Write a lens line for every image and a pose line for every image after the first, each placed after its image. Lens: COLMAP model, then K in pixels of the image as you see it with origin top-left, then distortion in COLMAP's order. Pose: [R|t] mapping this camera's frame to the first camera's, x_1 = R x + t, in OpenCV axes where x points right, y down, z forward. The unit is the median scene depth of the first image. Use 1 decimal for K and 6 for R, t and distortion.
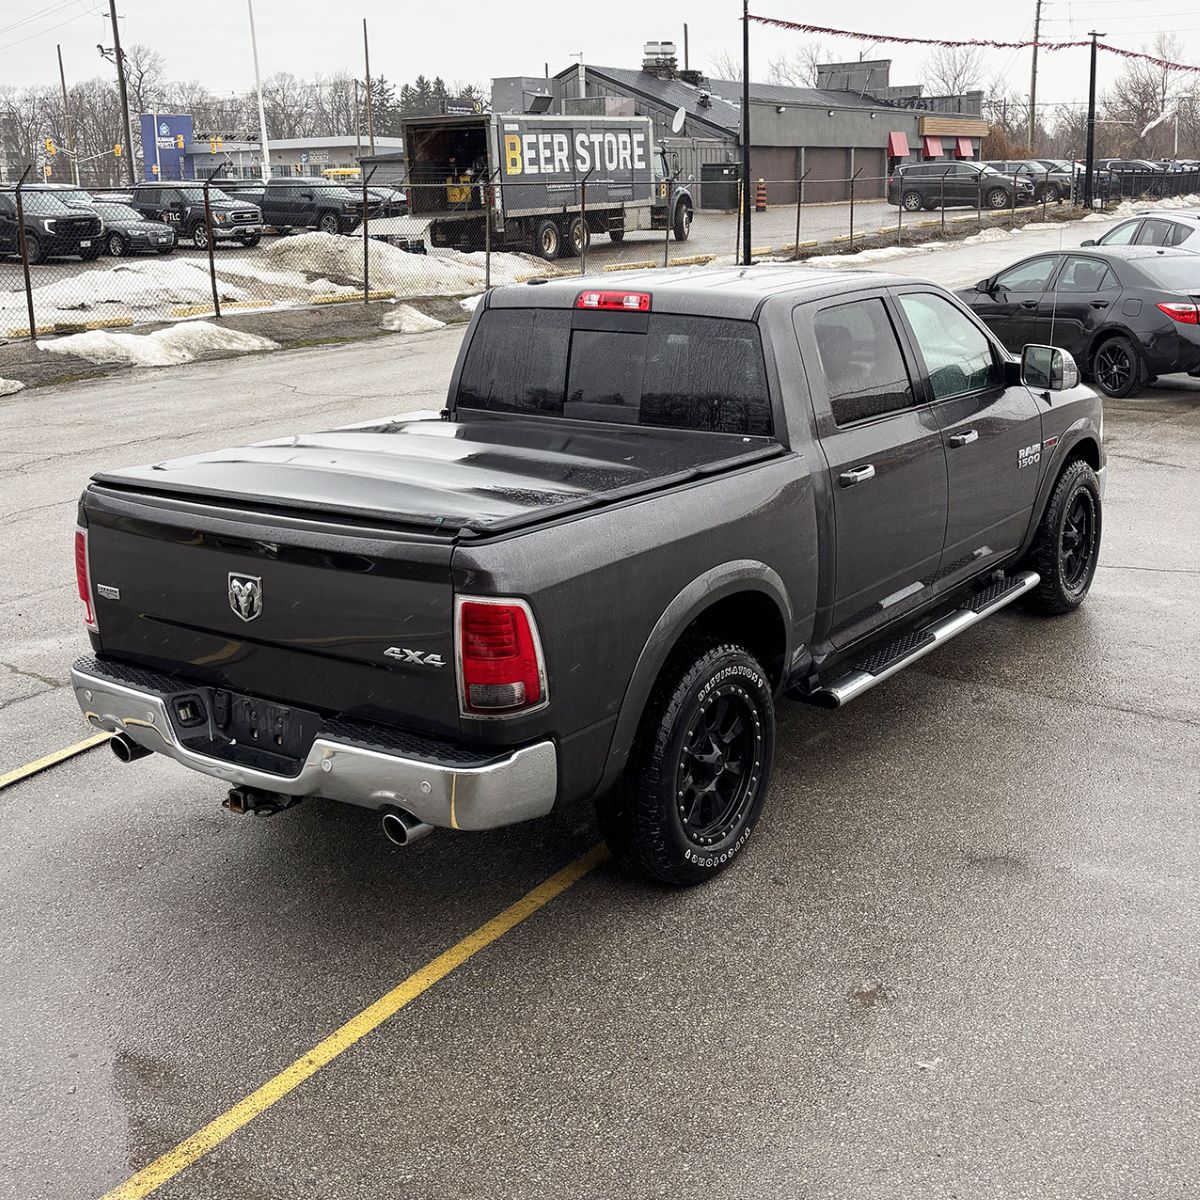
lens RADIAL K [[1550.1, 0, 630.2], [0, 1550.1, 522.8], [0, 0, 1]] dist [0.031232, 0.000000]
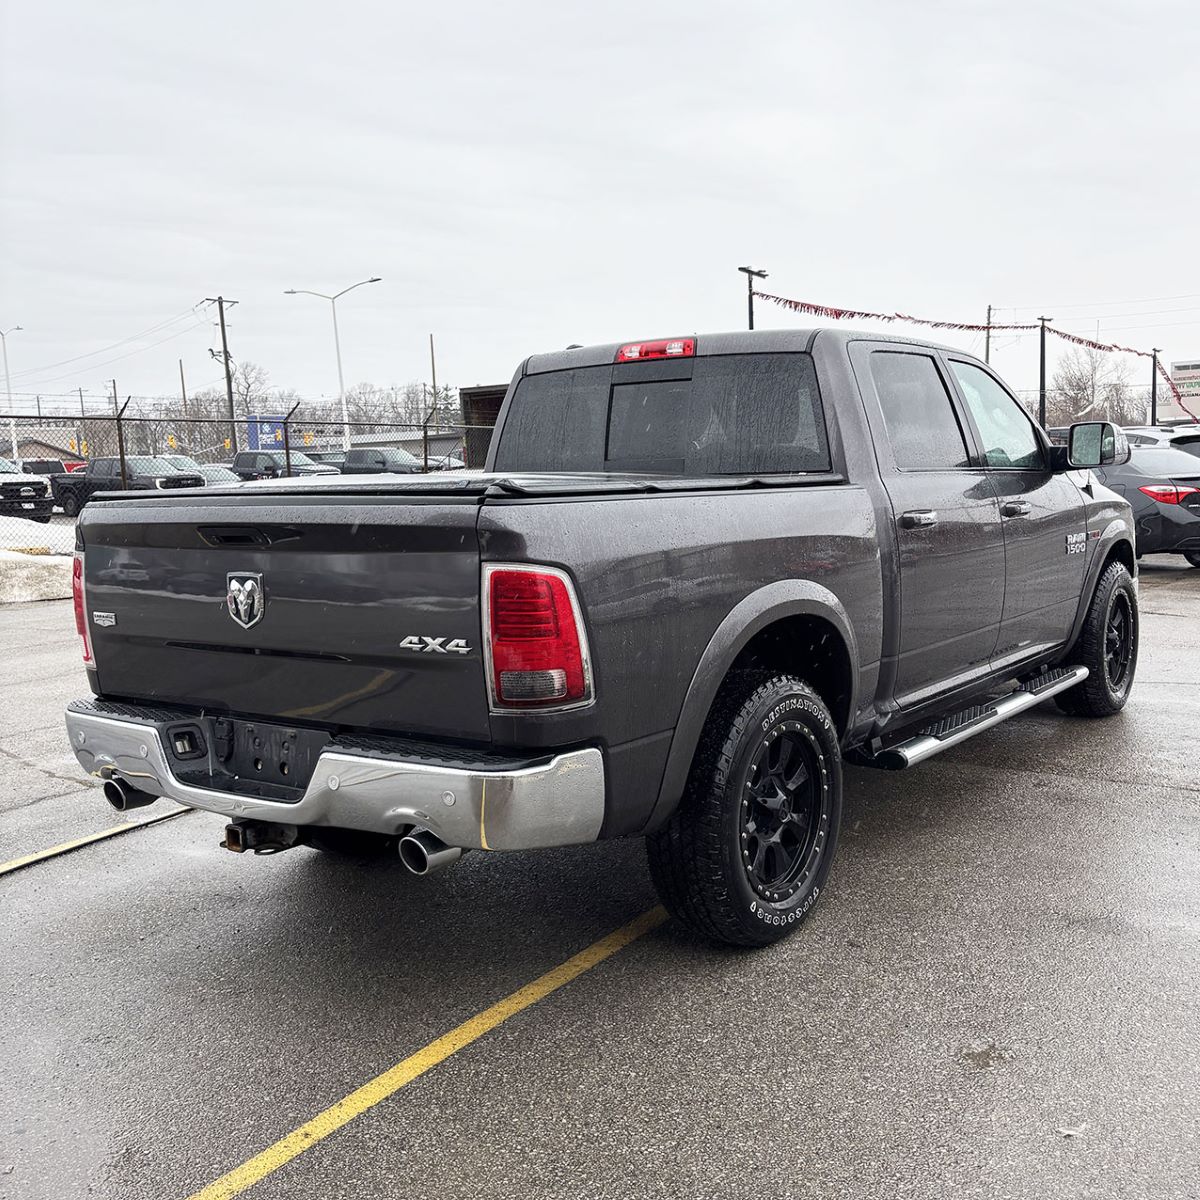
lens RADIAL K [[1294.1, 0, 632.6], [0, 1294.1, 659.0], [0, 0, 1]] dist [0.032360, 0.000000]
pose [[0.999809, -0.011807, -0.015548, -0.017908], [0.010625, 0.997198, -0.074045, 0.126793], [0.016378, 0.073866, 0.997134, 0.257808]]
